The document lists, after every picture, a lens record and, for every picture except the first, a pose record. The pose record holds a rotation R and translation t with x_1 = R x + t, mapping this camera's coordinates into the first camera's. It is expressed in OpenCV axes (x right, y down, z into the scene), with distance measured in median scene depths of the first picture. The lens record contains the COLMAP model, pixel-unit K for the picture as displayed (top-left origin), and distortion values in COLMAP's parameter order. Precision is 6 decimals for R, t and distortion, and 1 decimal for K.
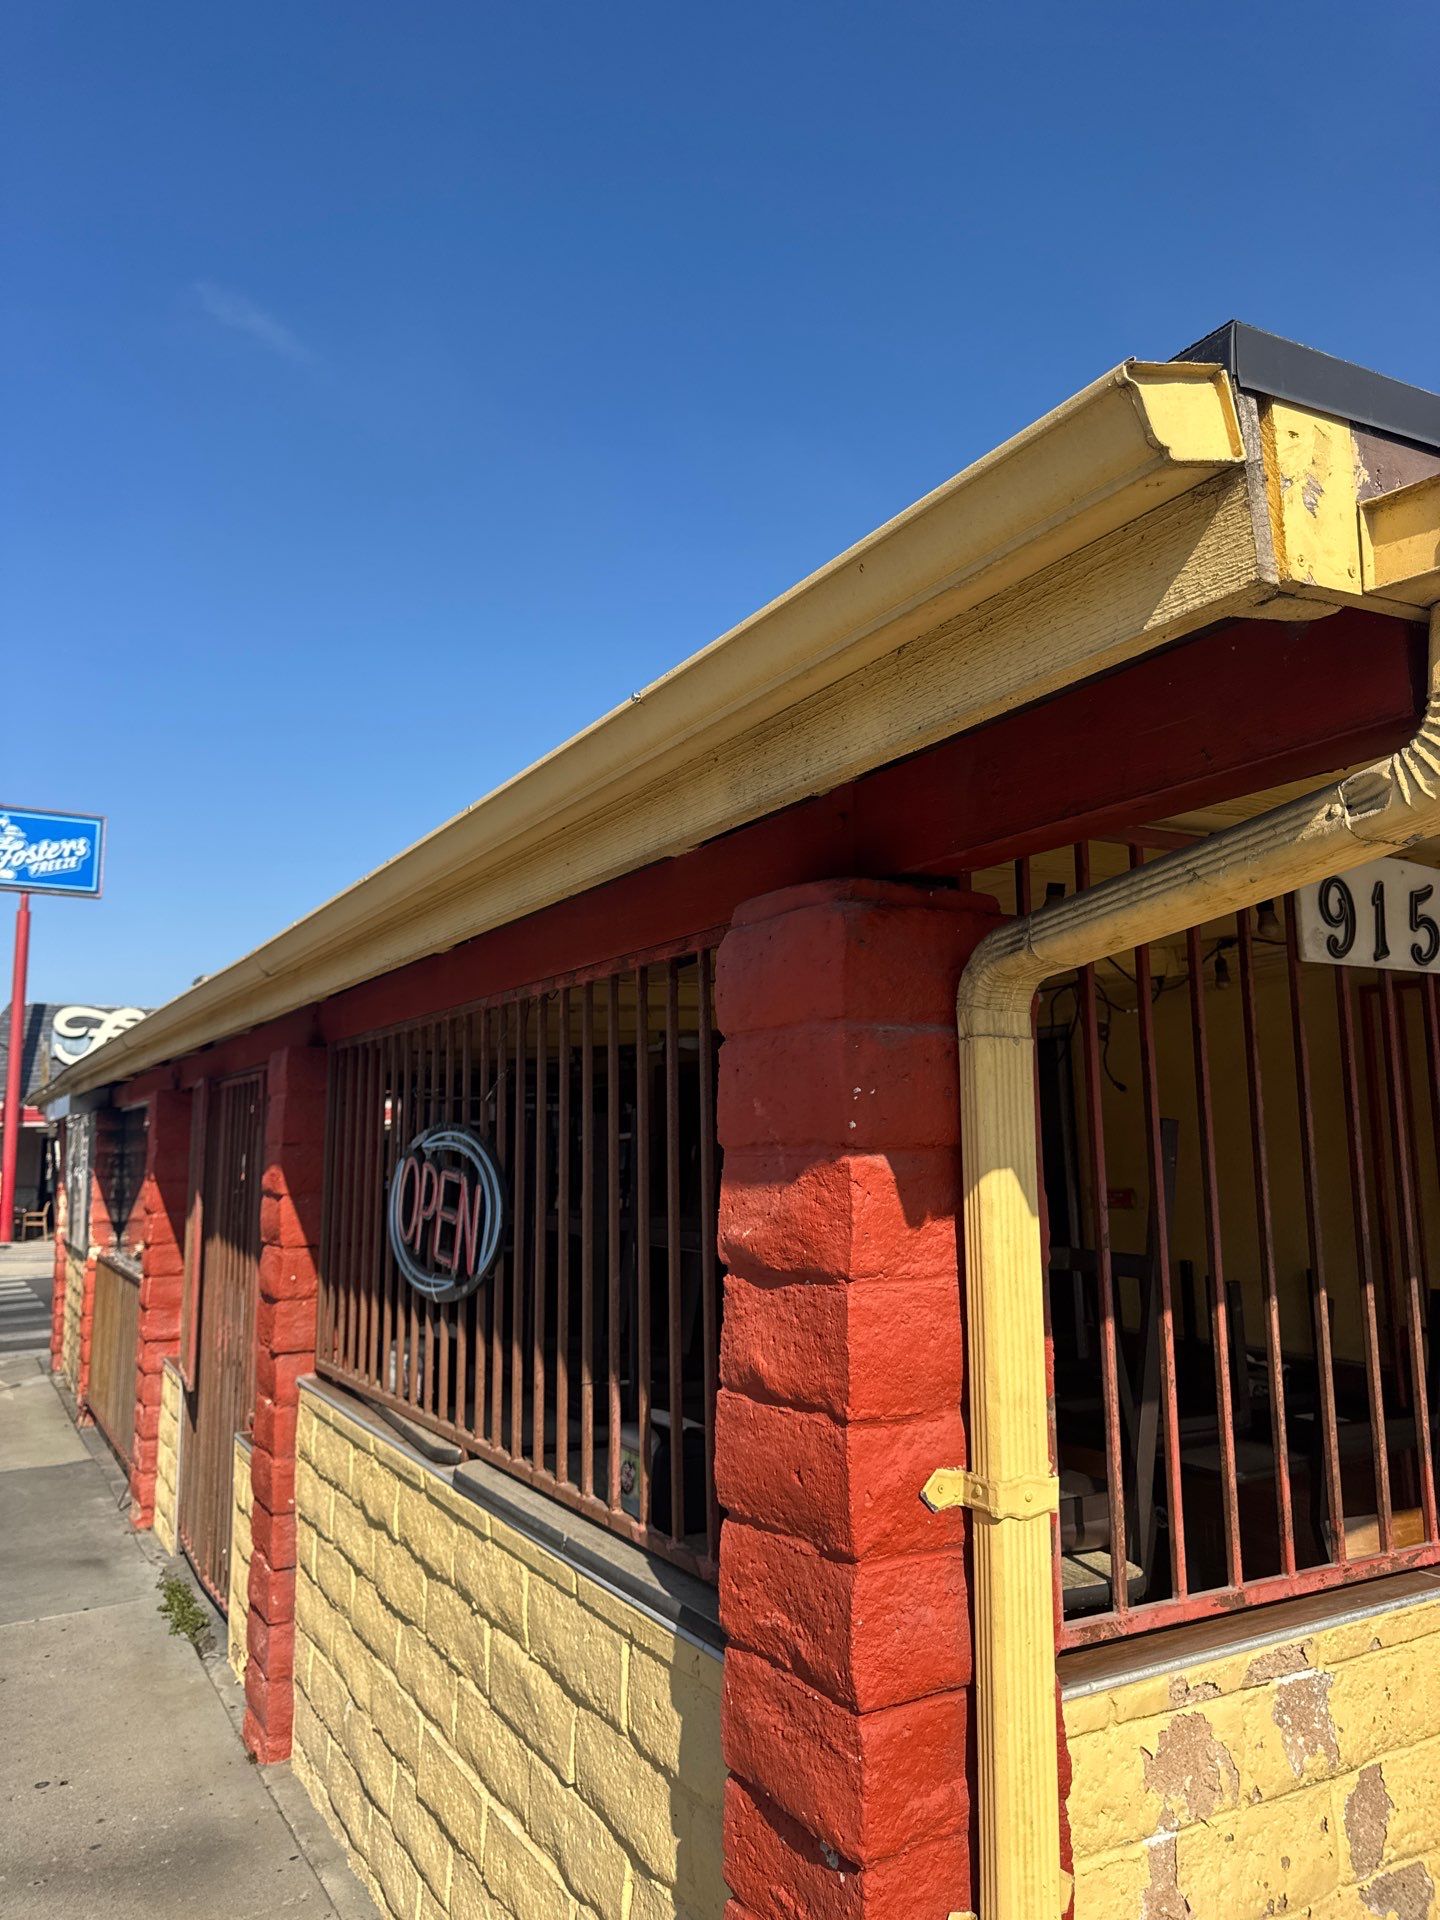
lens RADIAL K [[1437.3, 0, 727.0], [0, 1437.3, 967.7], [0, 0, 1]] dist [0.062786, -0.053941]
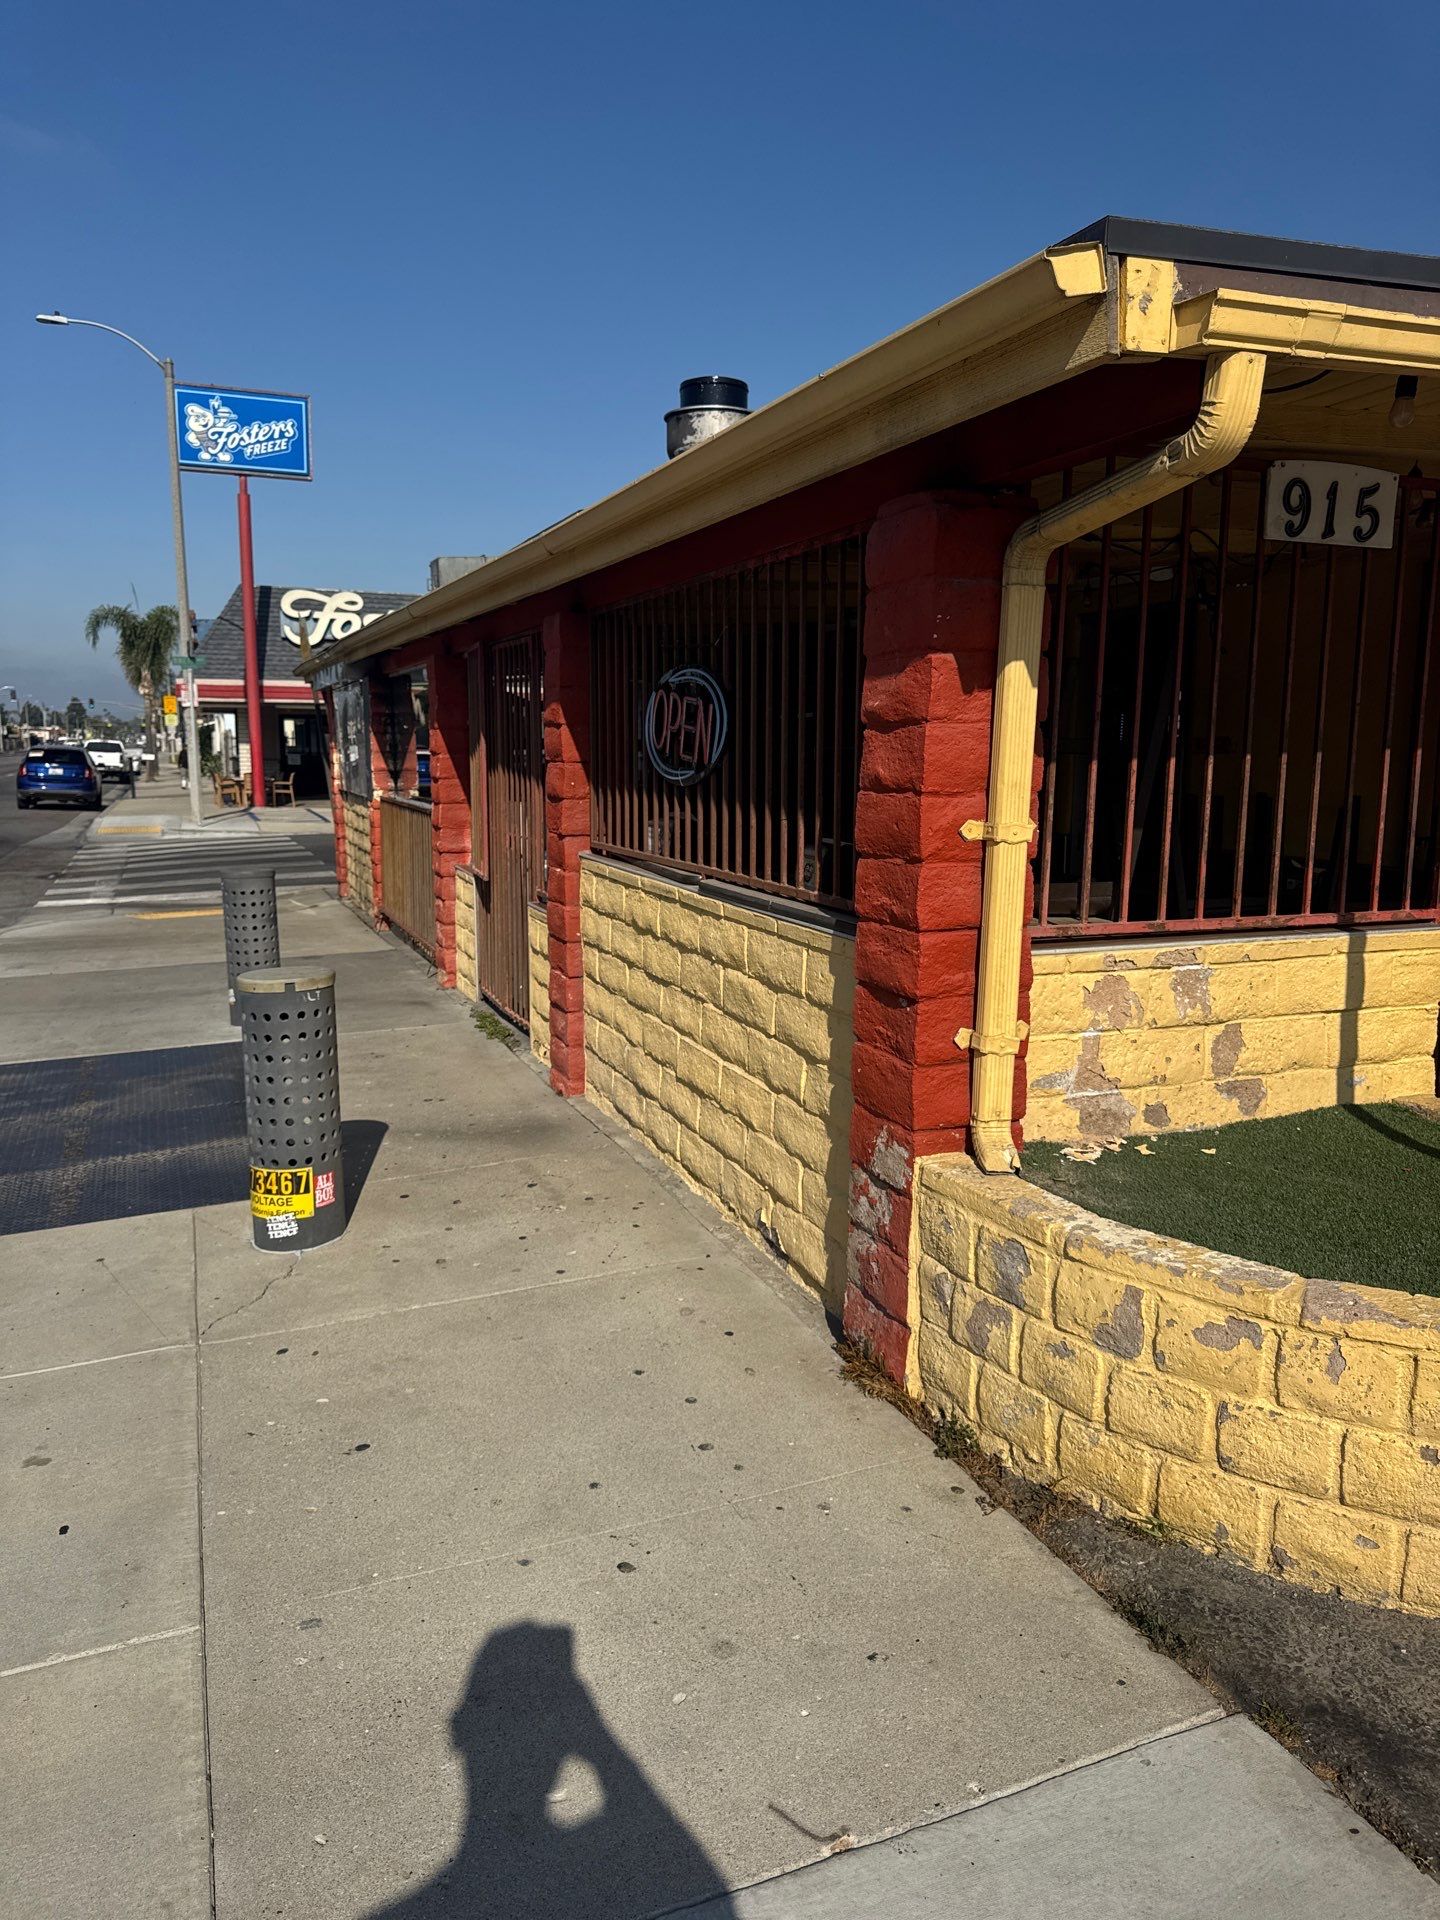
lens RADIAL K [[1437.3, 0, 710.7], [0, 1437.3, 963.1], [0, 0, 1]] dist [0.062786, -0.053941]
pose [[0.989654, 0.039048, -0.138058, 0.055793], [0.000155, 0.961960, 0.273191, 0.006414], [0.143473, -0.270386, 0.952002, -0.651203]]
